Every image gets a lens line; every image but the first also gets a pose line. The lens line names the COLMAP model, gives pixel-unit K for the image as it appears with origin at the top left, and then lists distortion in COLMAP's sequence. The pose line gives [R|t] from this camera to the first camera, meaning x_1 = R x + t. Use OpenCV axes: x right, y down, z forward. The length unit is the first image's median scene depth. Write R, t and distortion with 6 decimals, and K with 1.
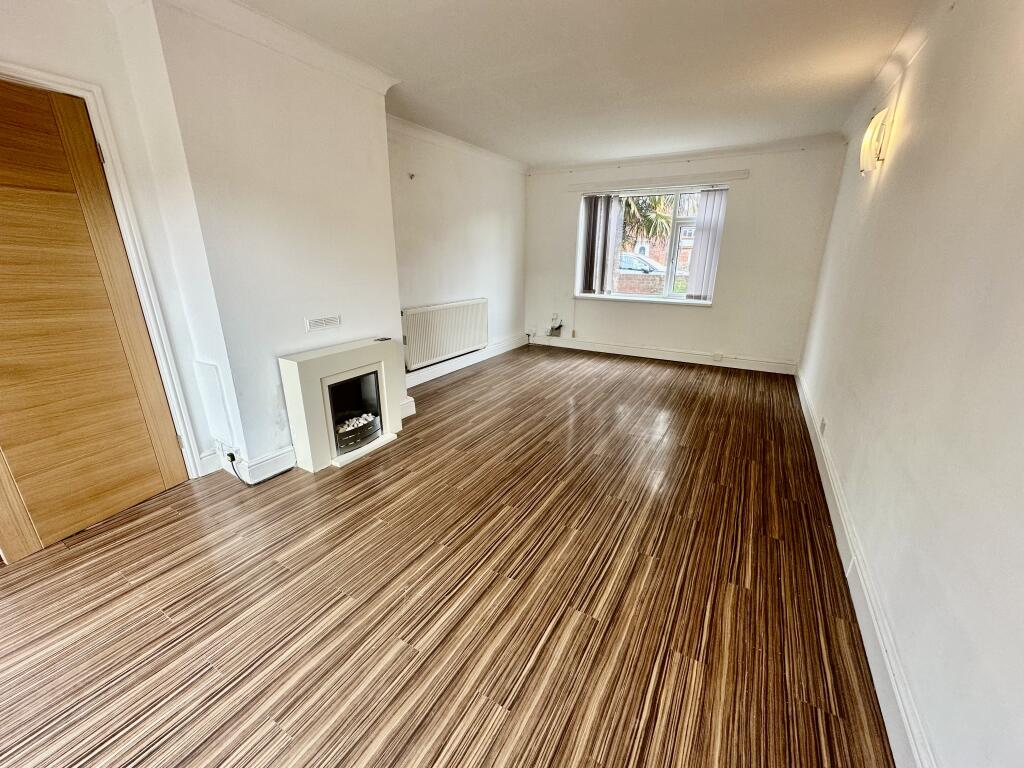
lens RADIAL K [[405.2, 0, 510.9], [0, 405.2, 382.6], [0, 0, 1]] dist [-0.000838, -0.000034]
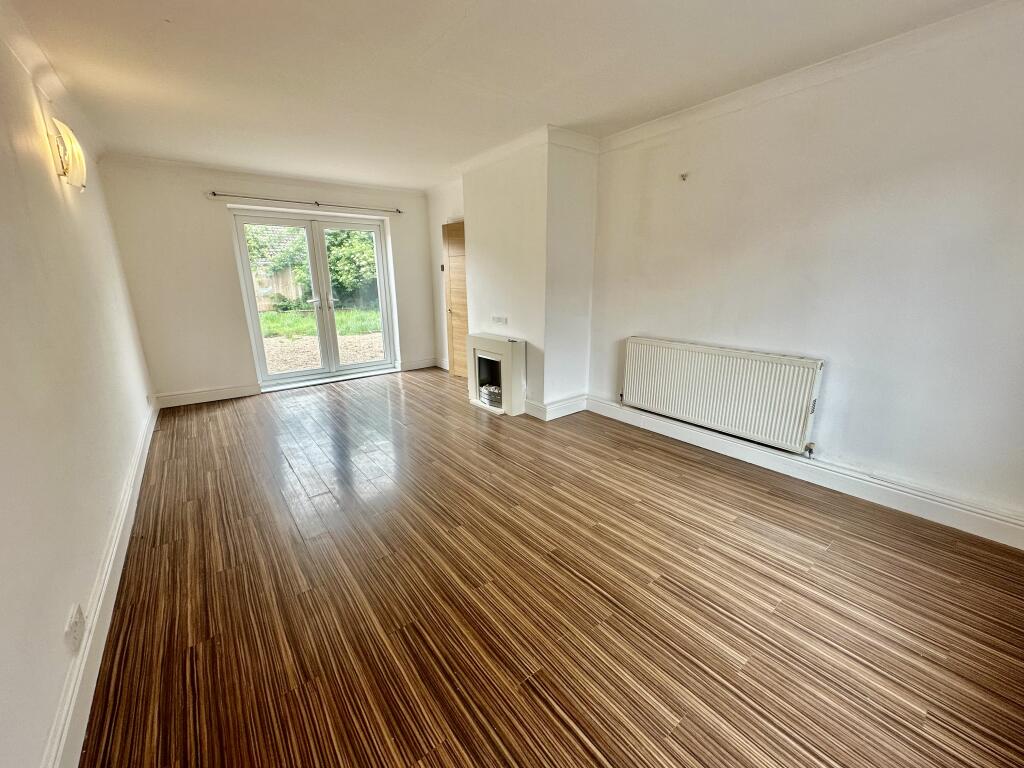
lens RADIAL K [[405.2, 0, 510.7], [0, 405.2, 386.5], [0, 0, 1]] dist [-0.000838, -0.000034]
pose [[-0.366051, 0.240859, -0.898884, 0.637568], [-0.271618, 0.896212, 0.350754, -0.308294], [0.890073, 0.372547, -0.262638, 0.995808]]
